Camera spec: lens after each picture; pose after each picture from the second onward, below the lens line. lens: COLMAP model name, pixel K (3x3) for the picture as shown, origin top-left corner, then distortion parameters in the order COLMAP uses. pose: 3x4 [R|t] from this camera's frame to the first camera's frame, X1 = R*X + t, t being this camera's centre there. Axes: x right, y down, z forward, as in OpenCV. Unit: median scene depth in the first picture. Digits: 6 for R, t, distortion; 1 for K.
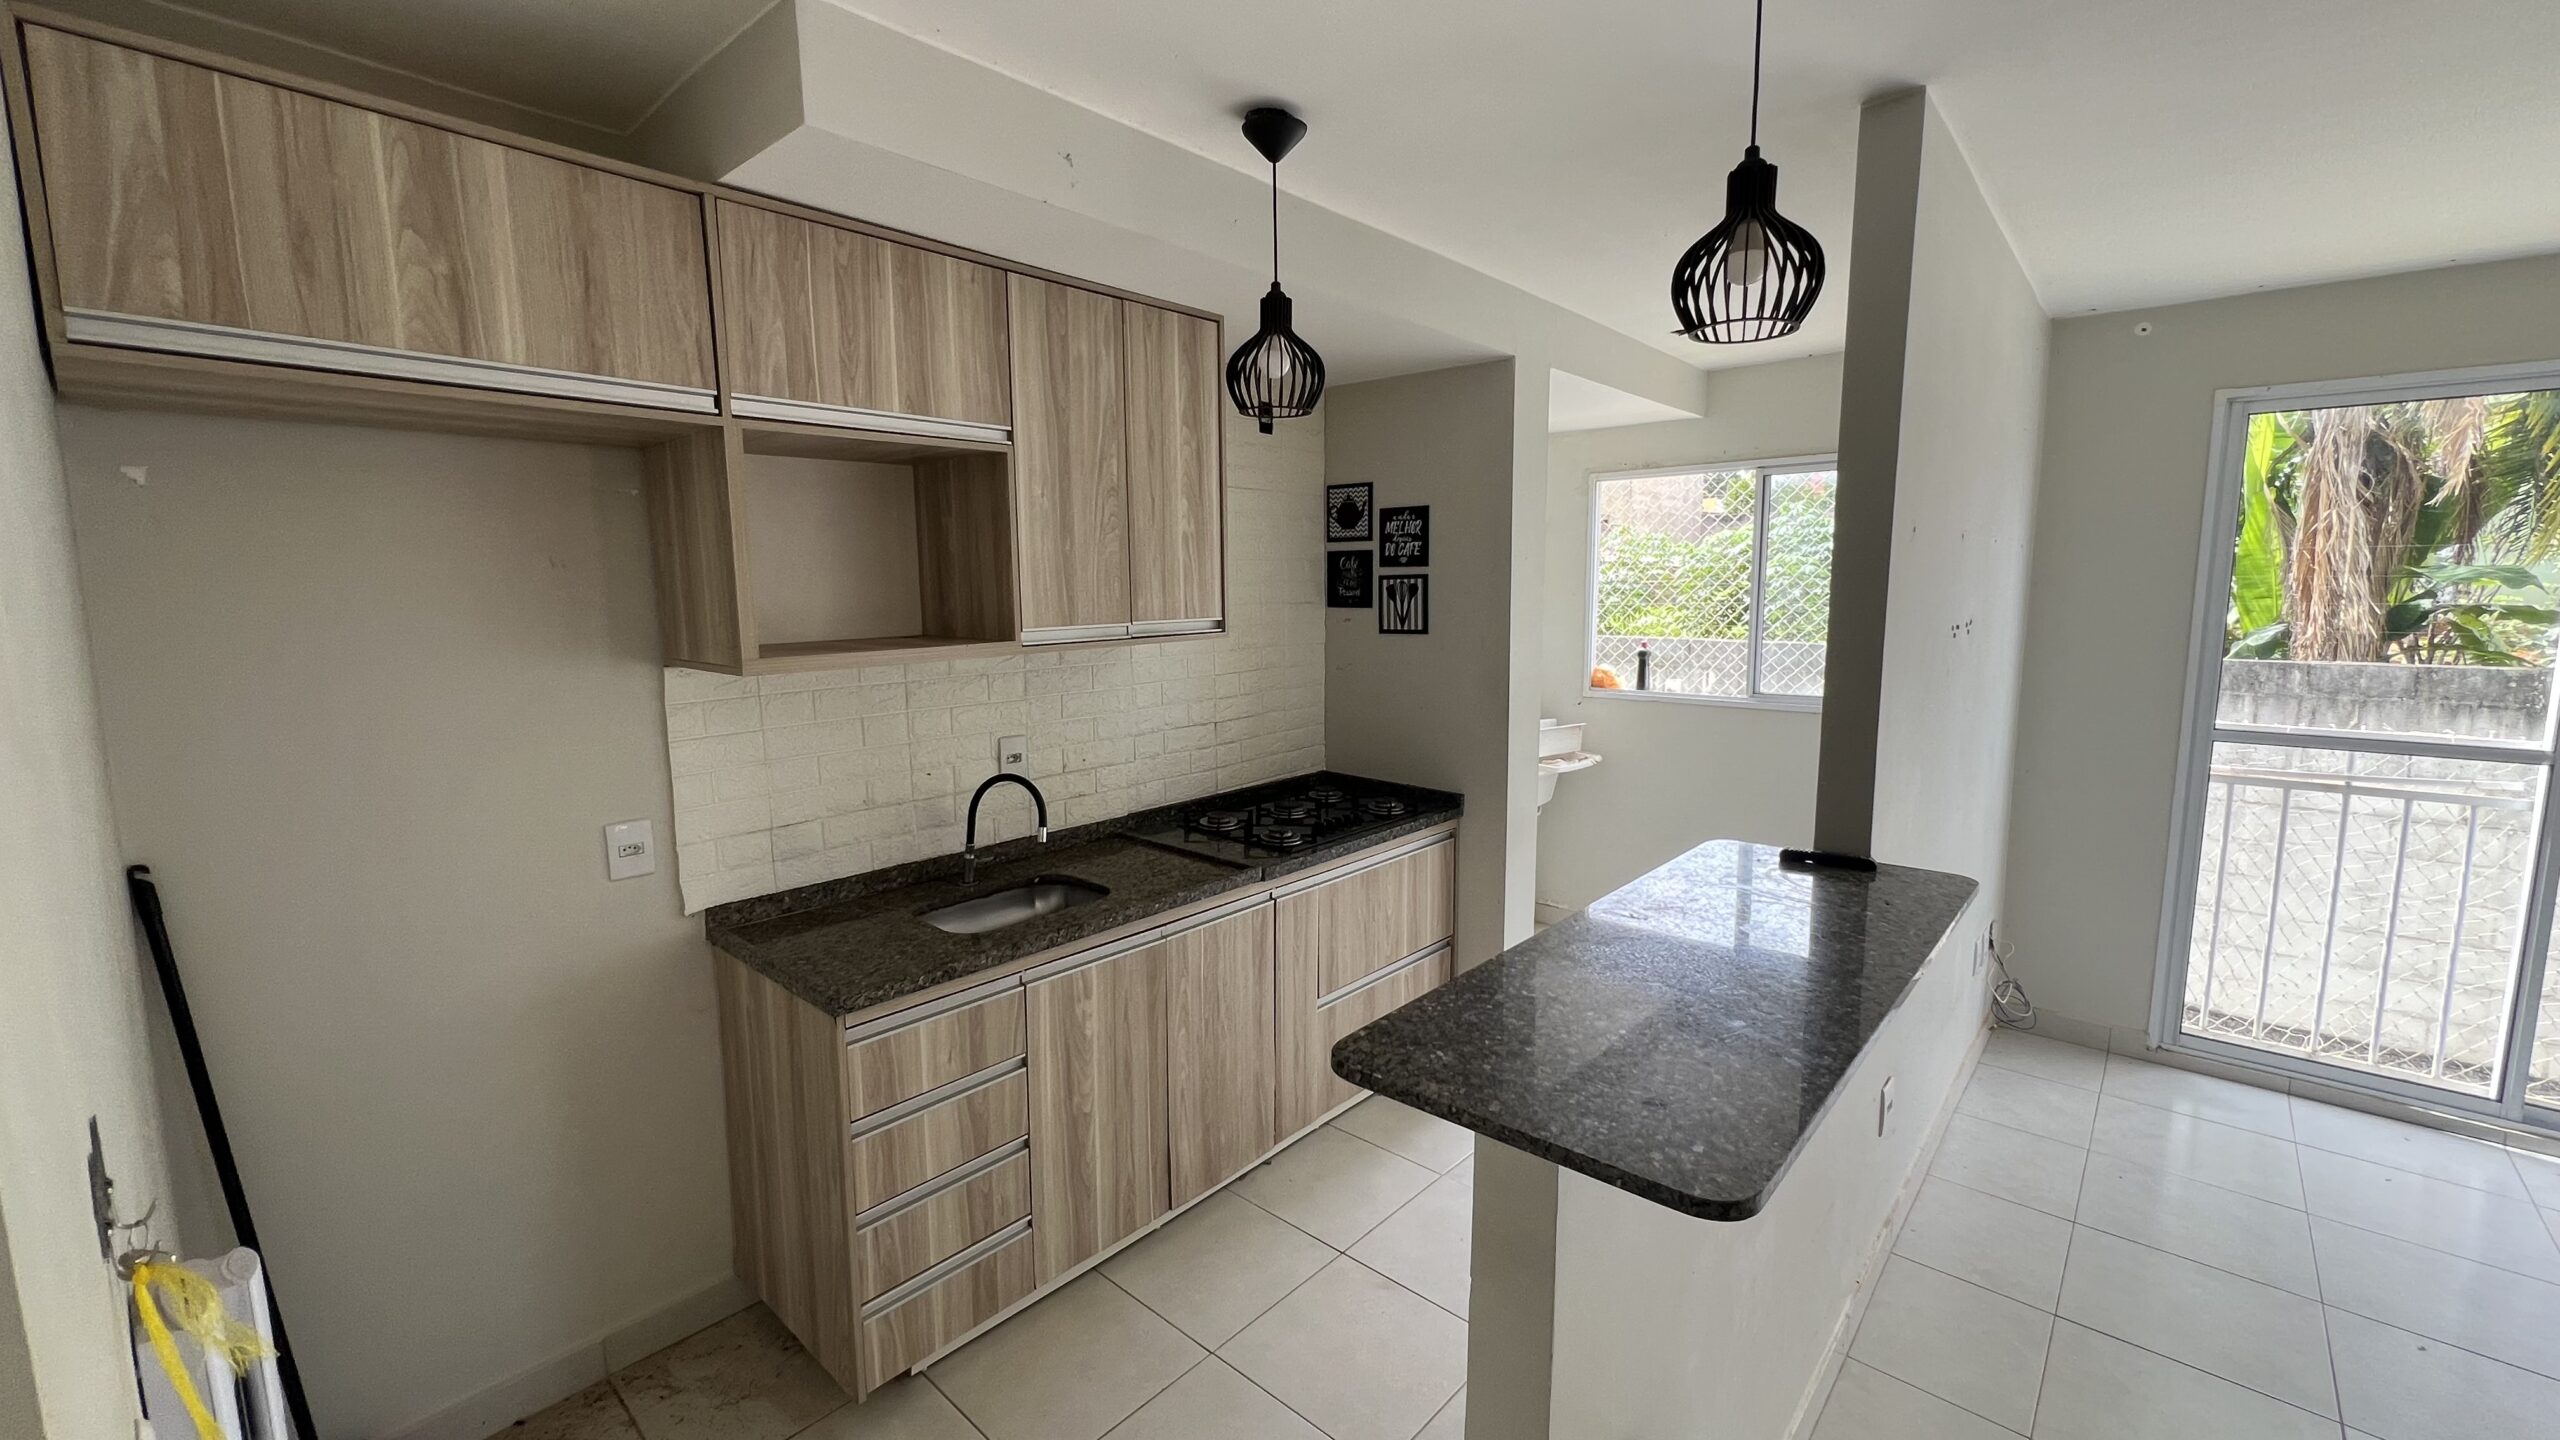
lens RADIAL K [[1019.8, 0, 1271.1], [0, 1019.8, 716.3], [0, 0, 1]] dist [-0.001521, 0.000307]
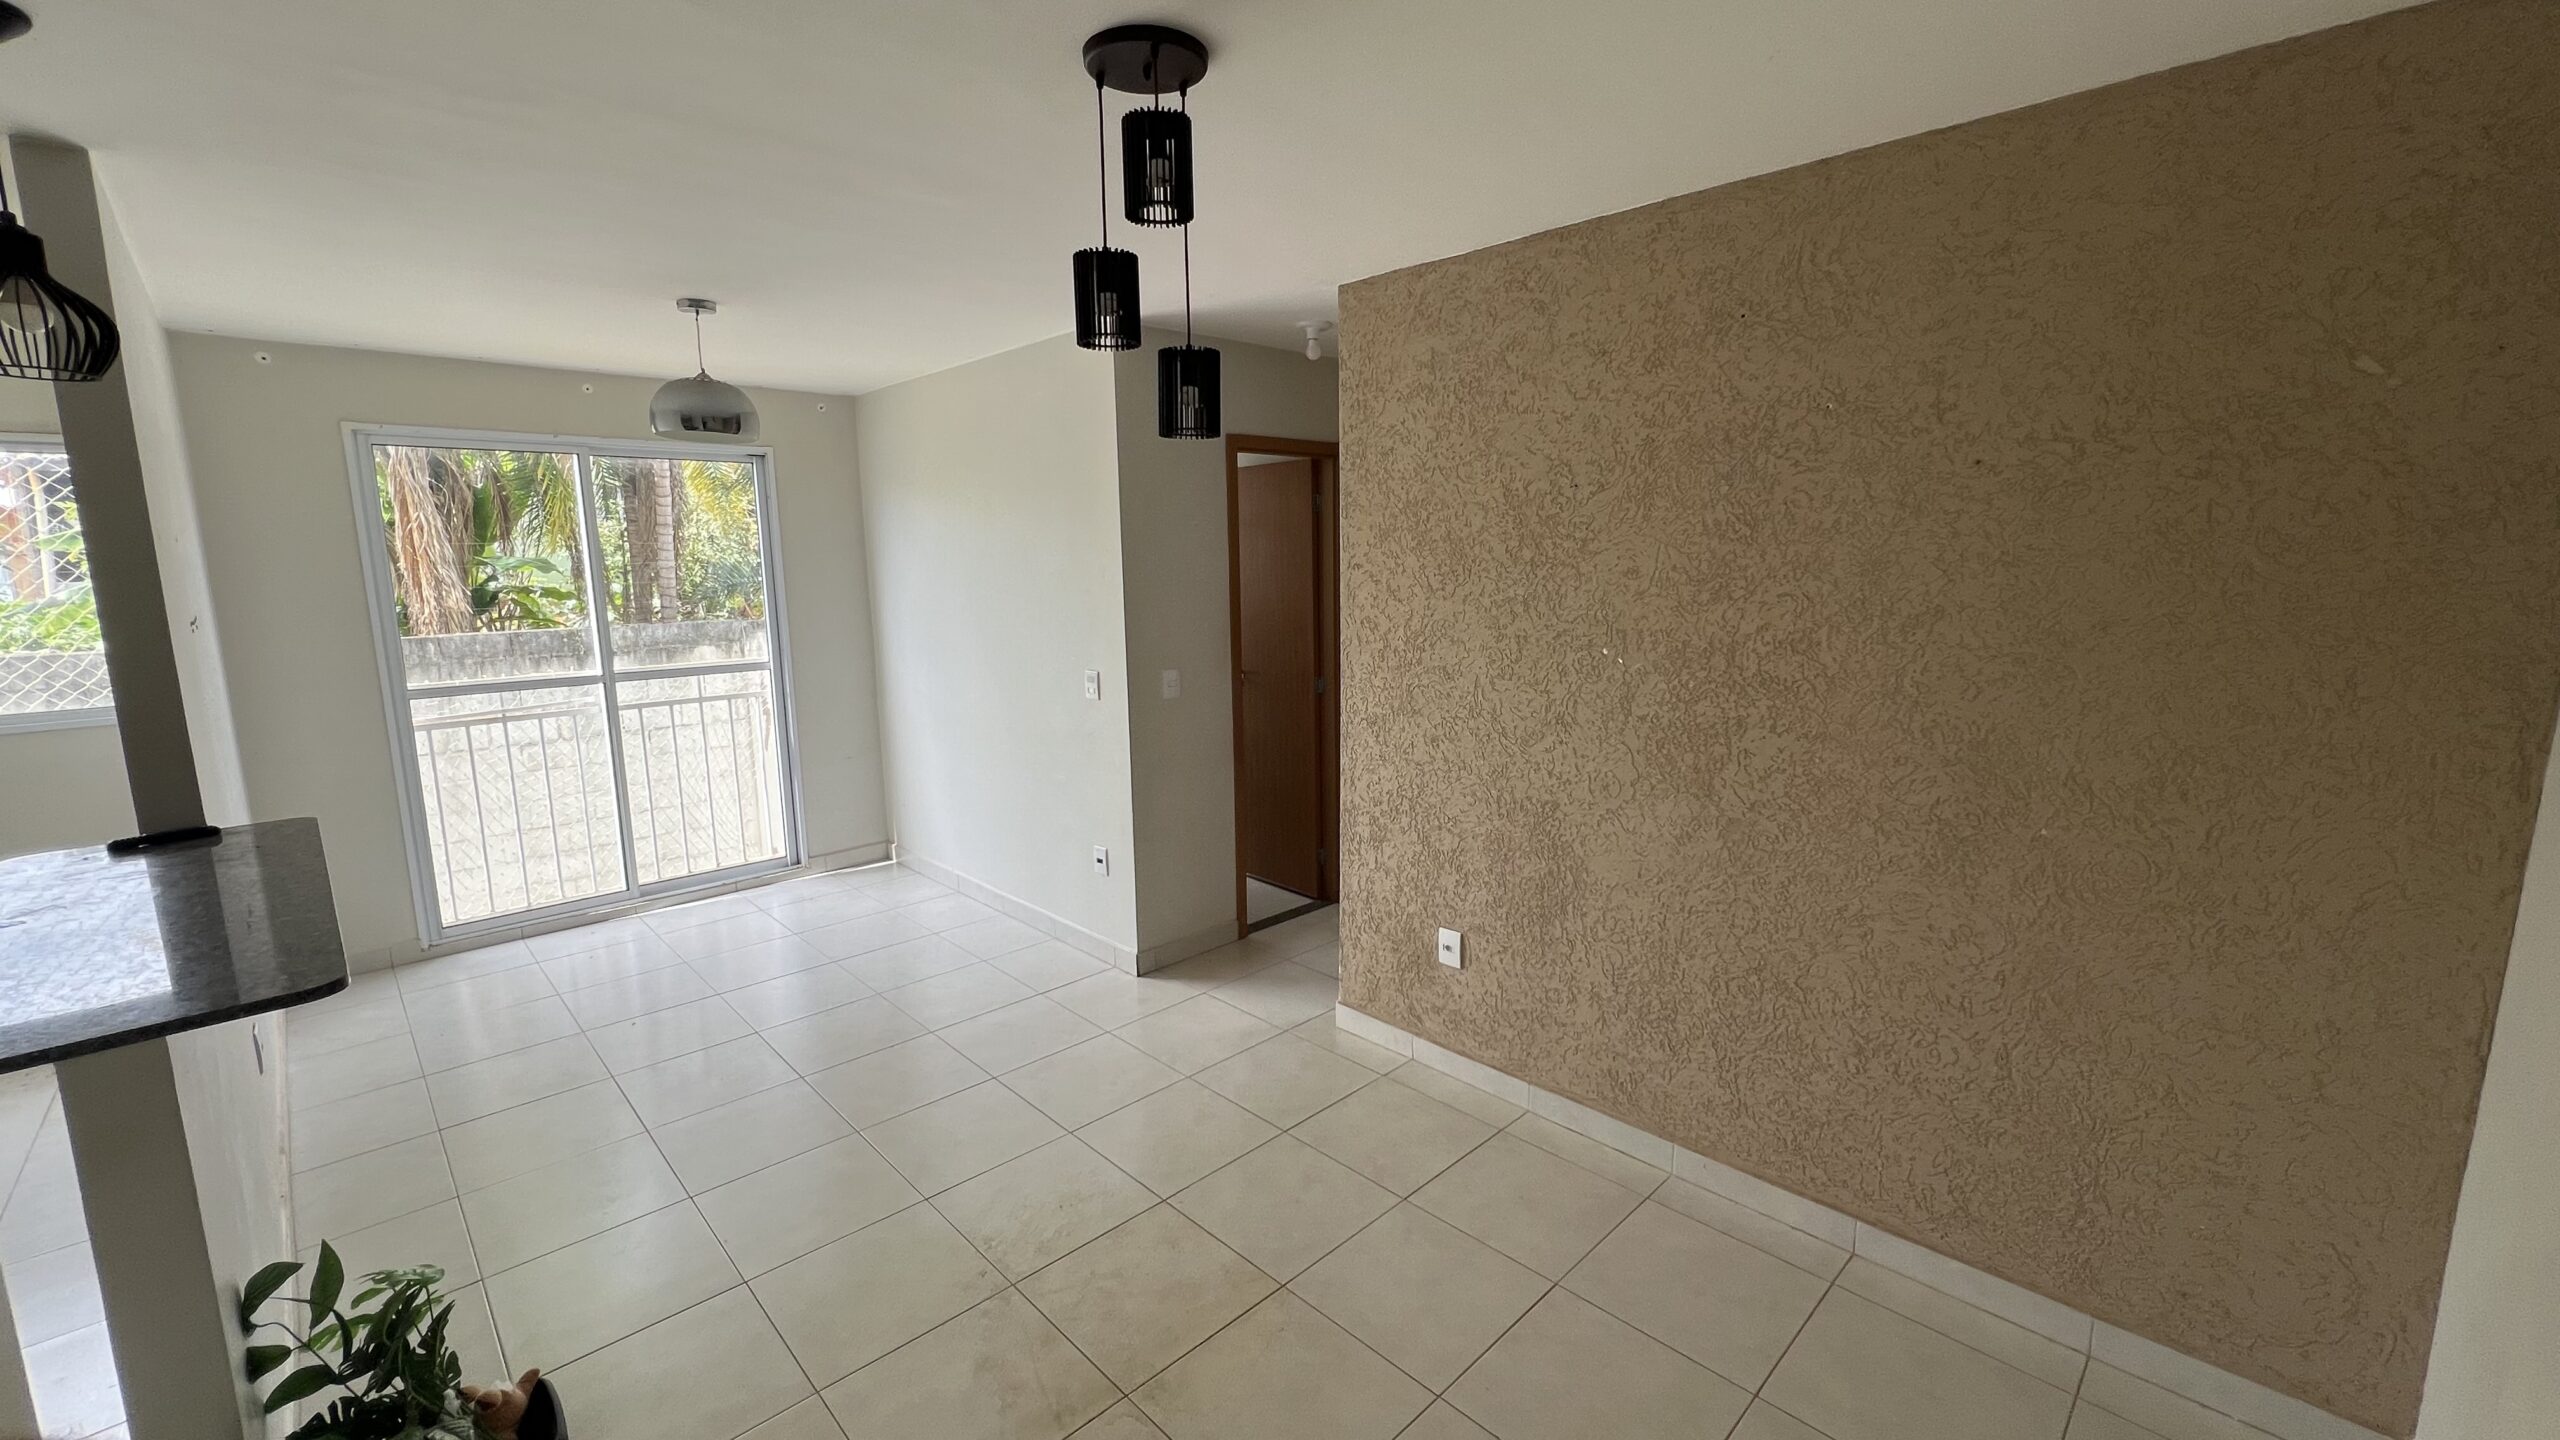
lens RADIAL K [[1025.4, 0, 1270.3], [0, 1025.4, 722.7], [0, 0, 1]] dist [-0.000360, 0.000034]
pose [[0.069614, -0.156384, 0.985240, -0.148644], [0.136991, 0.979778, 0.145838, 0.007180], [-0.988123, 0.124817, 0.089629, -0.098833]]
